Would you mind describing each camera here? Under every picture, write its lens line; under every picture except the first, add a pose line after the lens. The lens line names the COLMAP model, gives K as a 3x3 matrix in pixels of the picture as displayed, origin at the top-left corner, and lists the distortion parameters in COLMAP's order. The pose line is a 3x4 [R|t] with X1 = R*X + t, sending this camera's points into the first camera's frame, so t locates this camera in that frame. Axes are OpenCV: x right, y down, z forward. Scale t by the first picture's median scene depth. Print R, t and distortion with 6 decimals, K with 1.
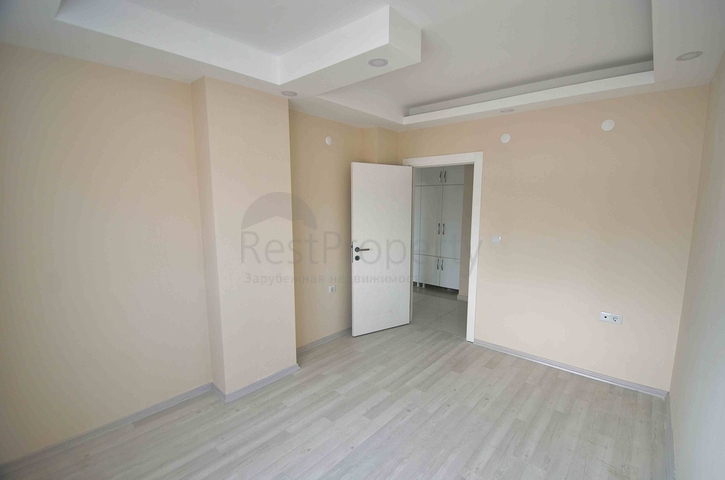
lens RADIAL K [[324.3, 0, 377.3], [0, 324.3, 245.7], [0, 0, 1]] dist [0.011113, -0.020689]
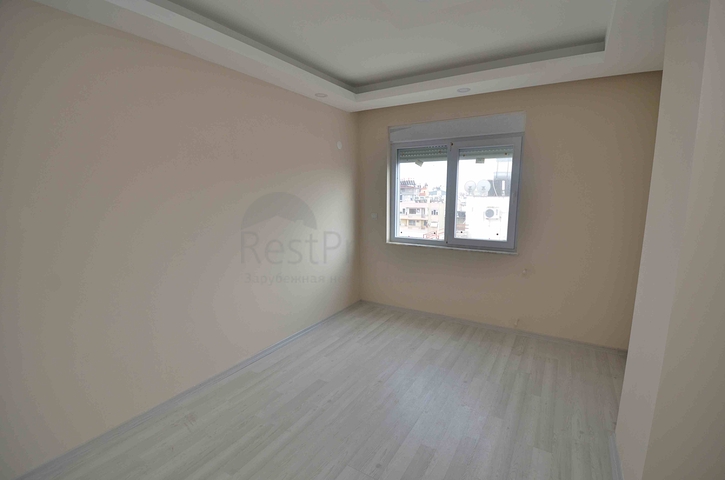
lens RADIAL K [[324.3, 0, 377.3], [0, 324.3, 245.7], [0, 0, 1]] dist [0.011113, -0.020689]
pose [[-0.985196, 0.019461, -0.170323, 0.237792], [-0.030484, 0.957814, 0.285768, -0.189384], [0.168699, 0.286730, -0.943041, 1.711128]]
